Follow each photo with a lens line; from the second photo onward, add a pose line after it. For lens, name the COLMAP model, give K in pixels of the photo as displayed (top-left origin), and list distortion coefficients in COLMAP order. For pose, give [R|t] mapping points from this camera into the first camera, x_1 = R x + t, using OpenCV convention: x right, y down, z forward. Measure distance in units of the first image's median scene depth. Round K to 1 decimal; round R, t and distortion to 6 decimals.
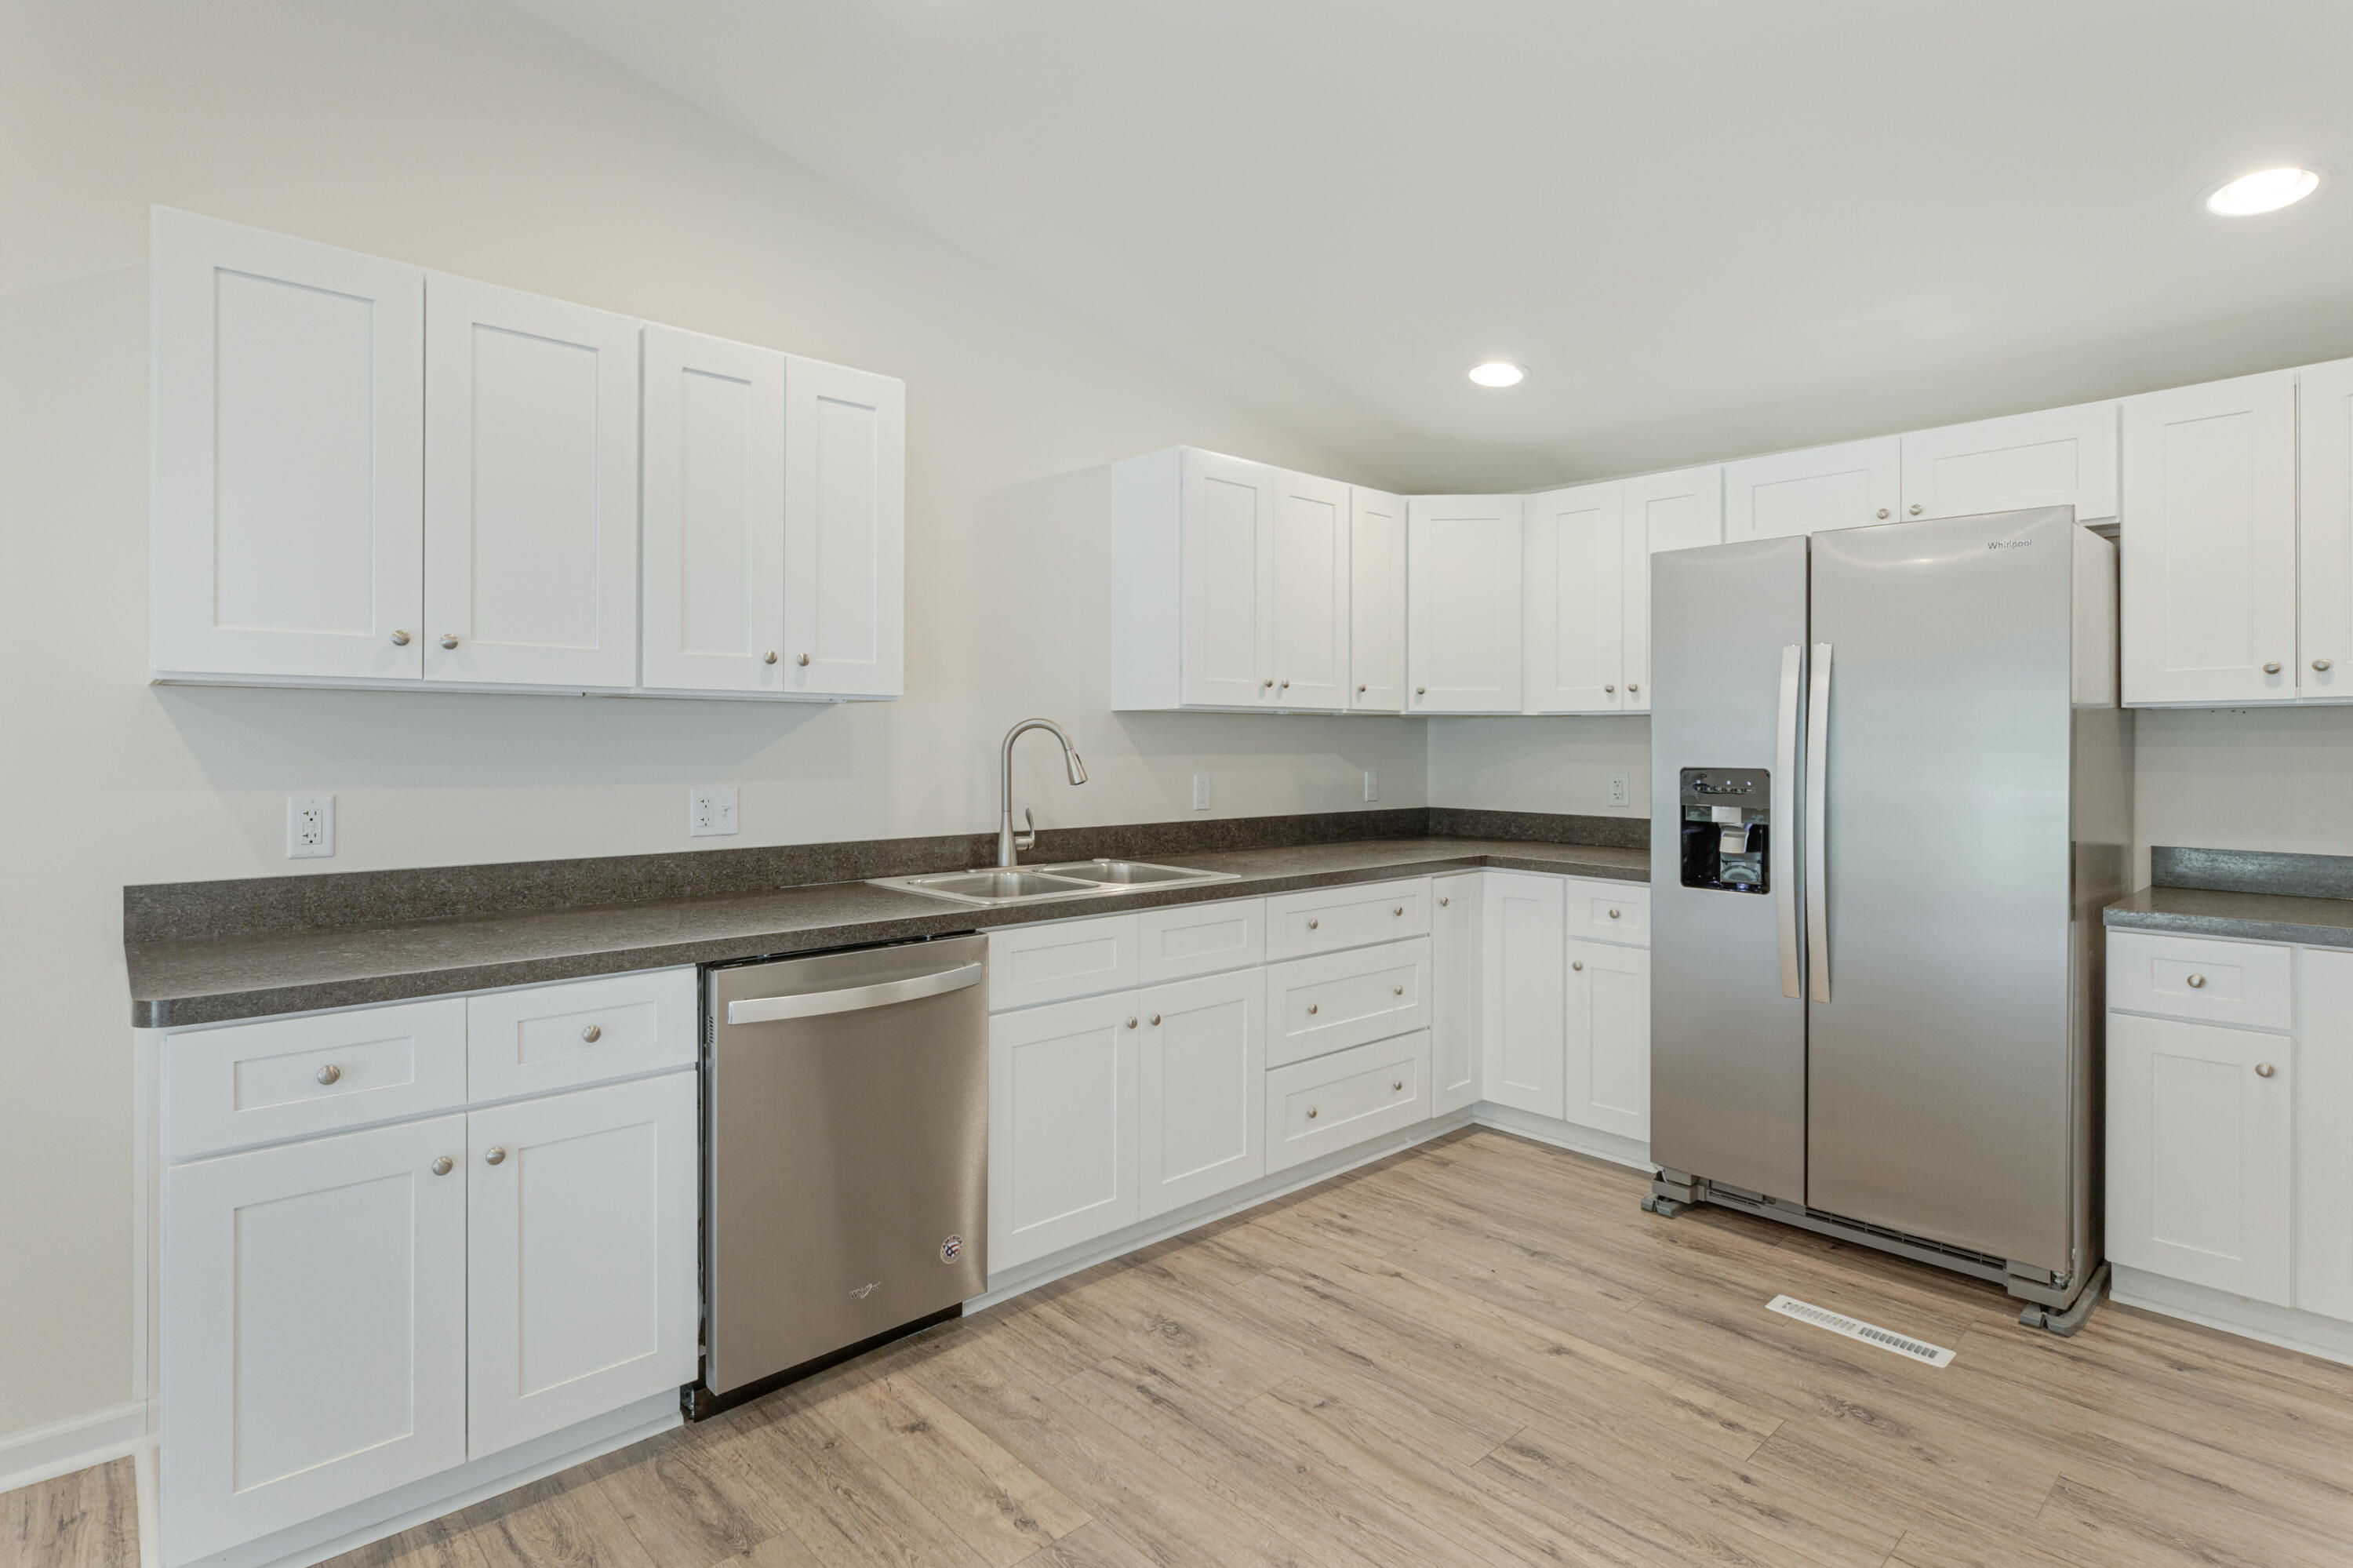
lens RADIAL K [[1178.6, 0, 1111.3], [0, 1178.6, 740.2], [0, 0, 1]] dist [-0.001677, 0.000019]
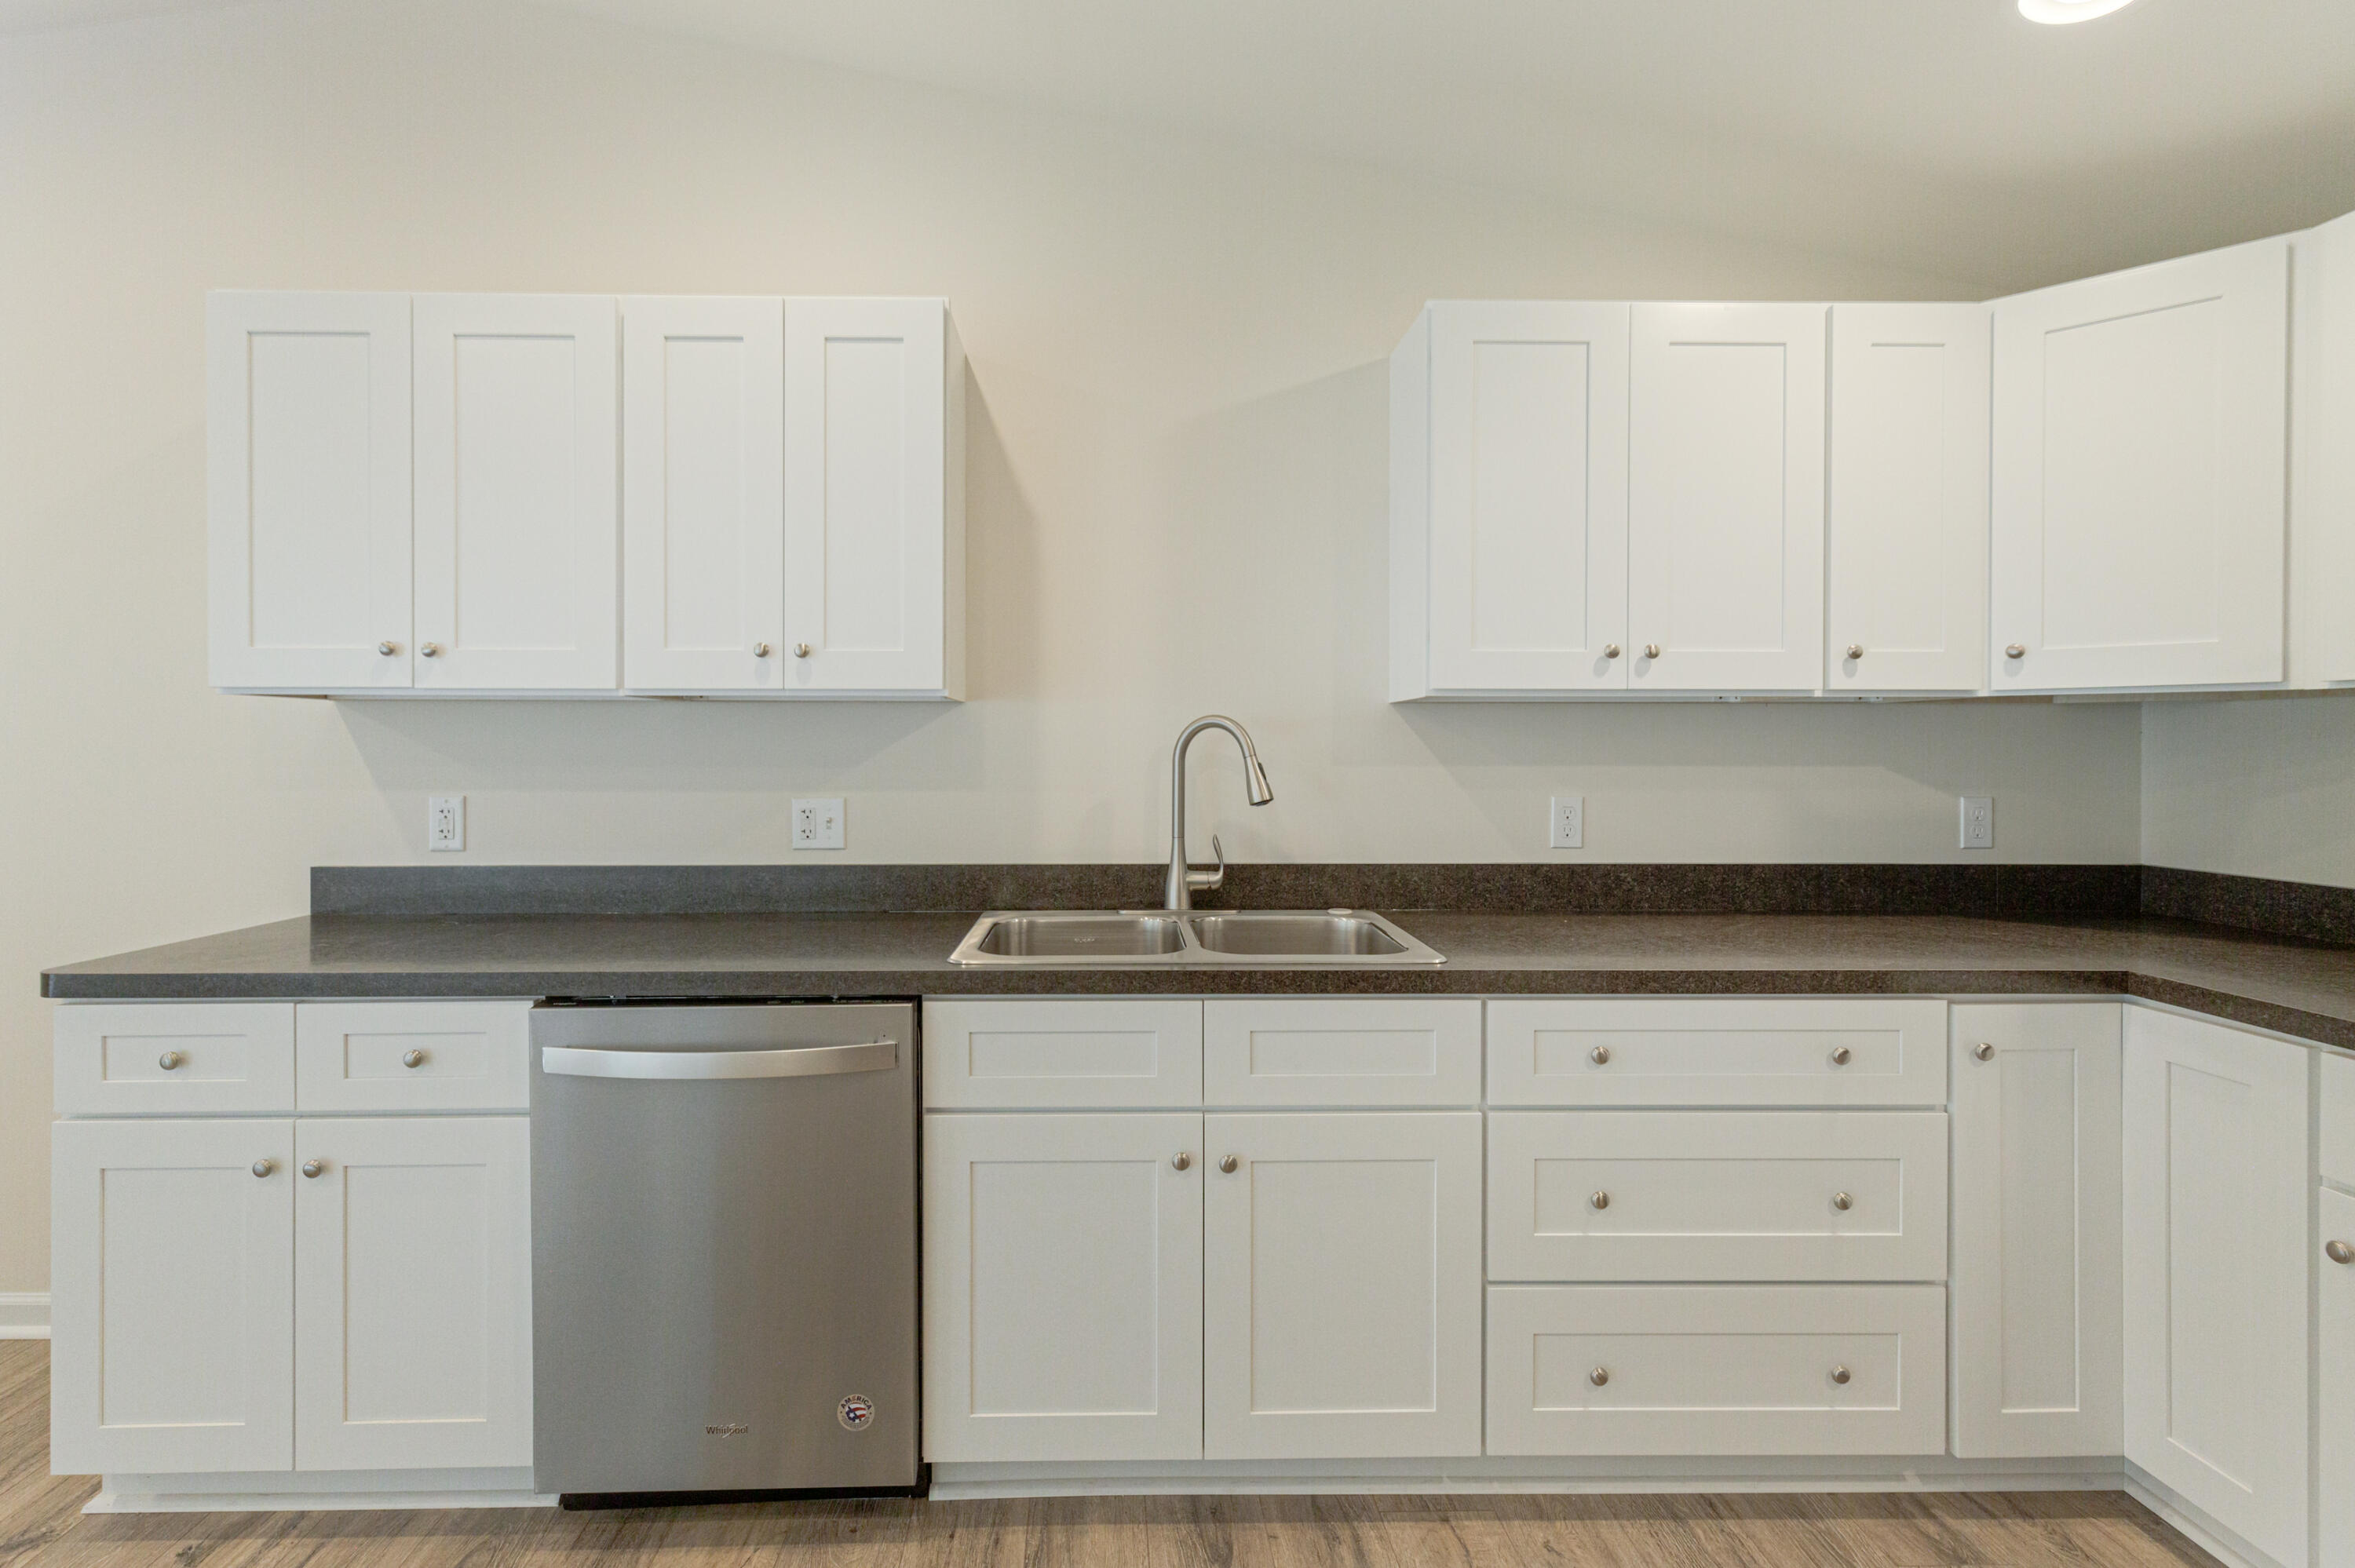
lens RADIAL K [[1106.5, 0, 1126.3], [0, 1106.5, 752.2], [0, 0, 1]] dist [0.003979, 0.000427]
pose [[0.765813, 0.001079, -0.643062, 0.417813], [0.001868, 0.999991, 0.003902, 0.002523], [0.643060, -0.004190, 0.765804, 0.515457]]
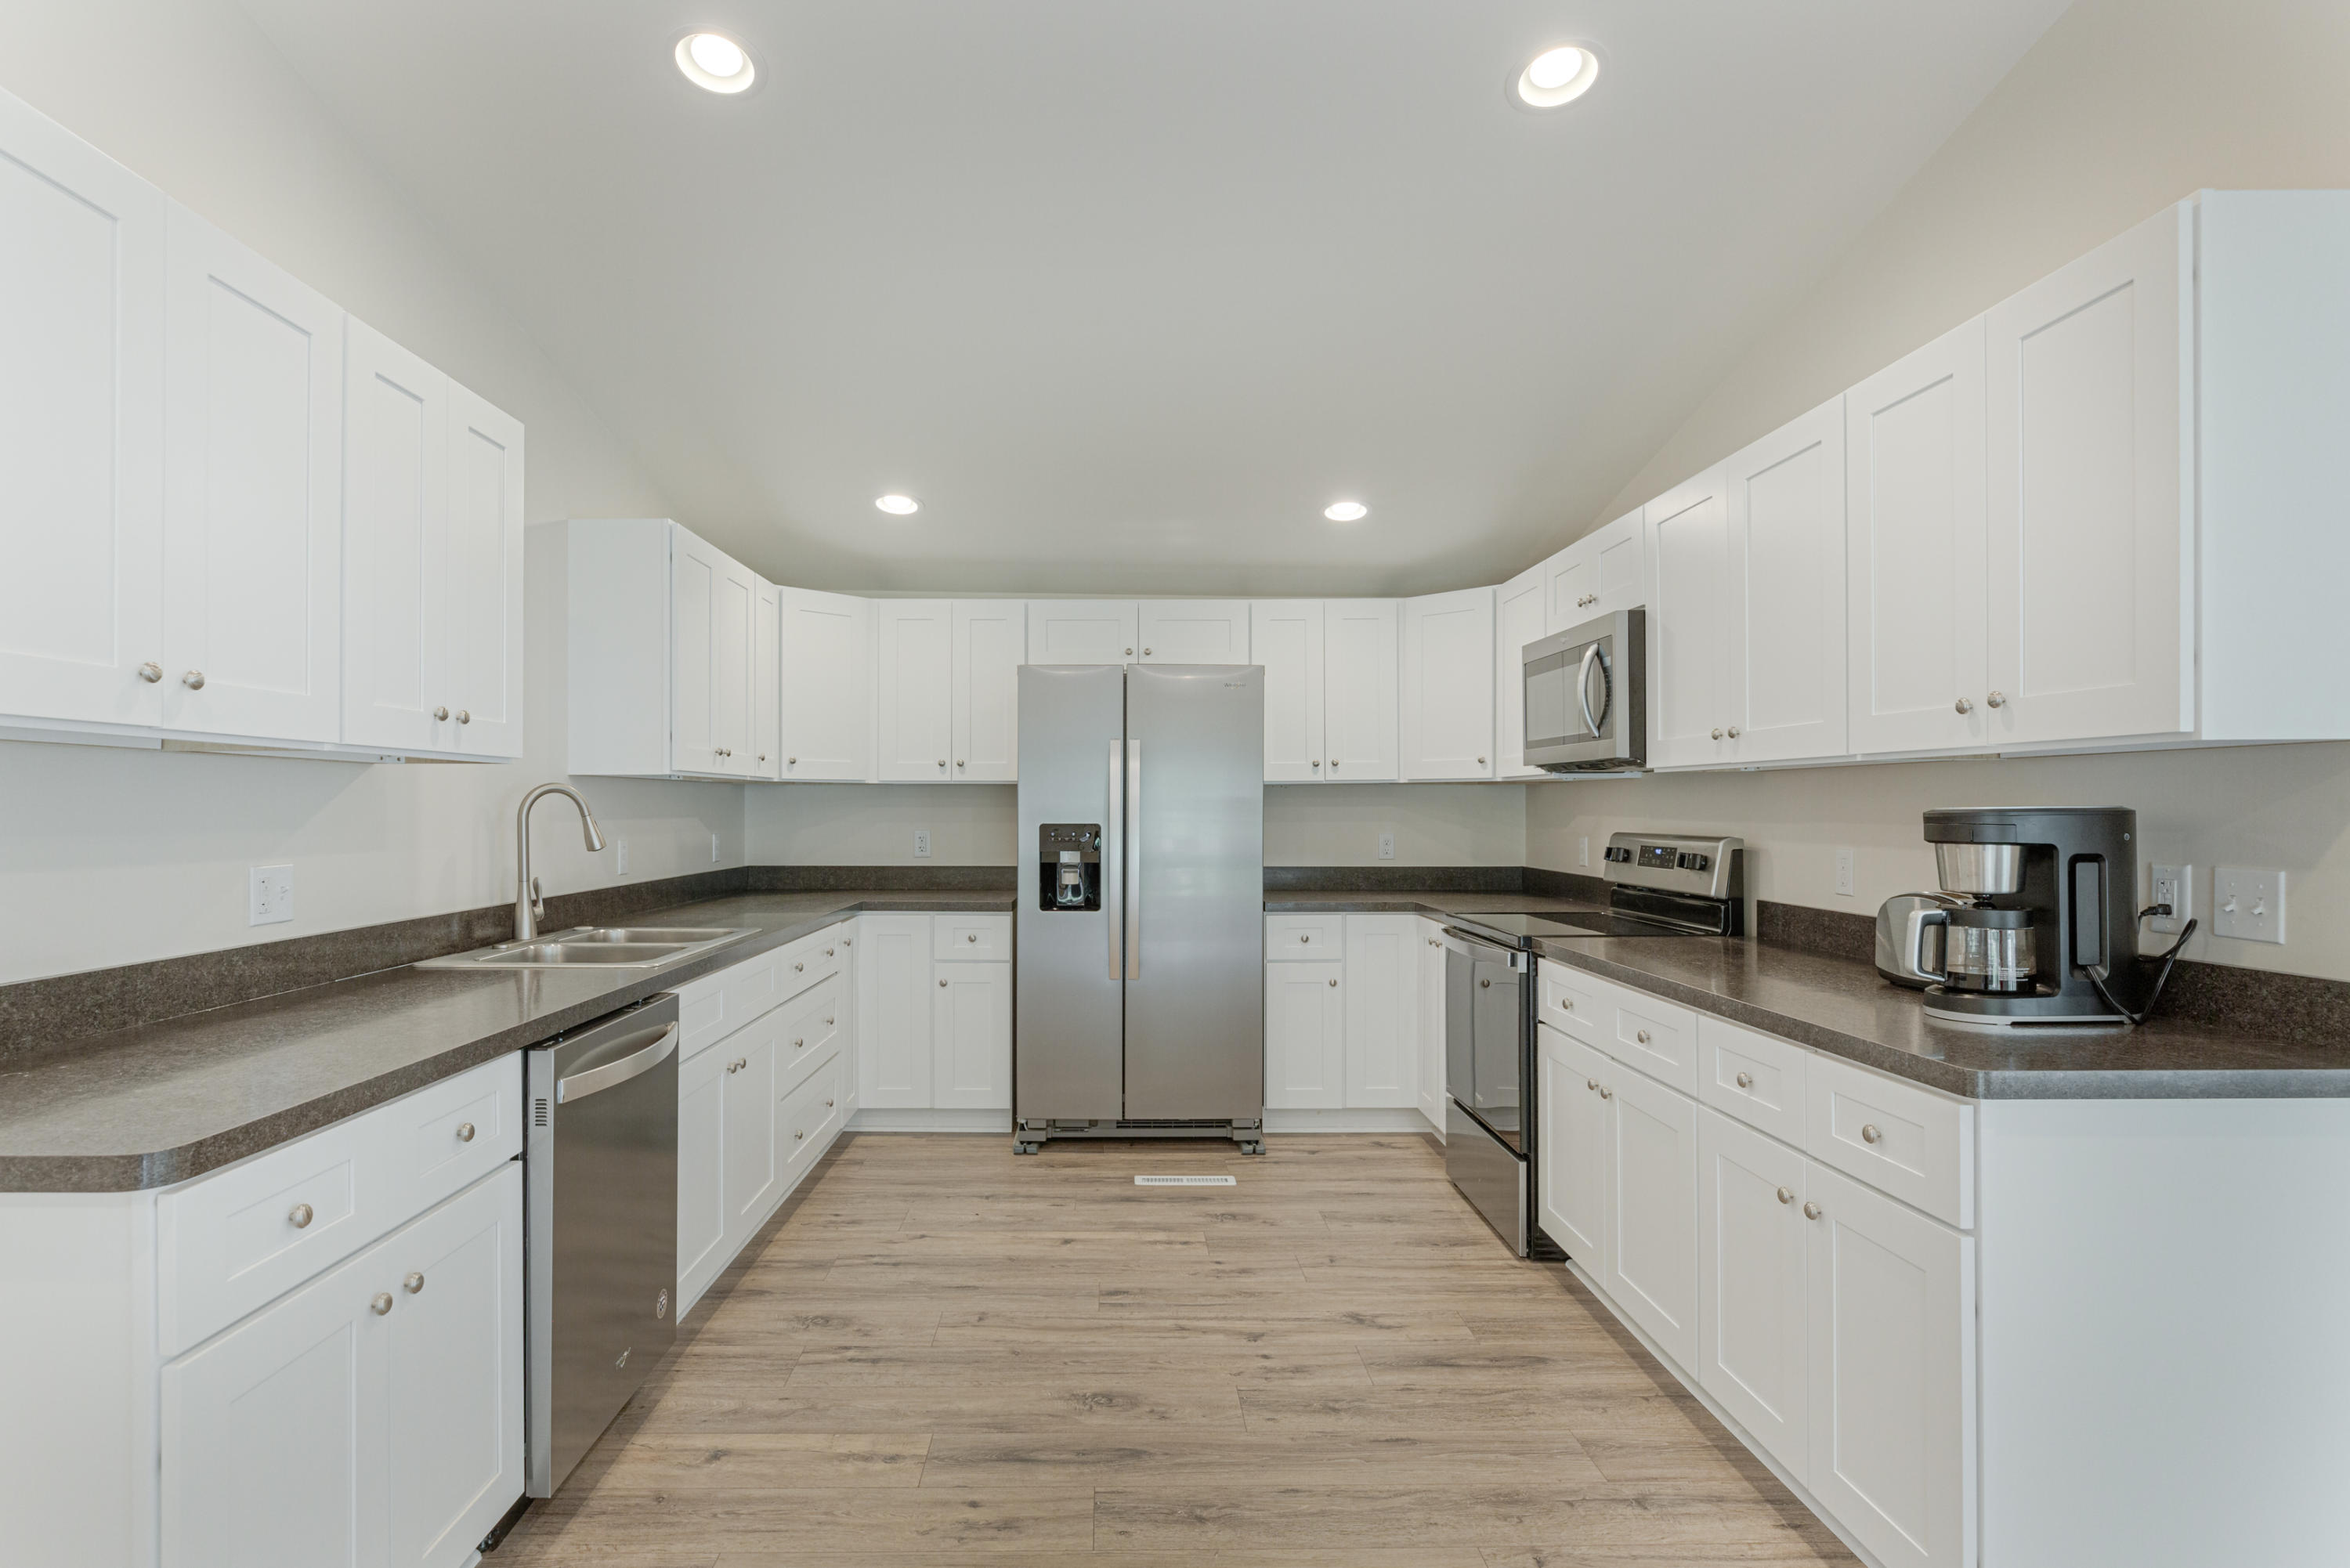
lens RADIAL K [[1204.0, 0, 1113.7], [0, 1204.0, 801.8], [0, 0, 1]] dist [-0.001215, -0.000170]
pose [[0.658425, -0.000327, 0.752646, -0.603897], [0.001673, 0.999998, -0.001029, -0.001146], [-0.752644, 0.001937, 0.658424, 0.016642]]
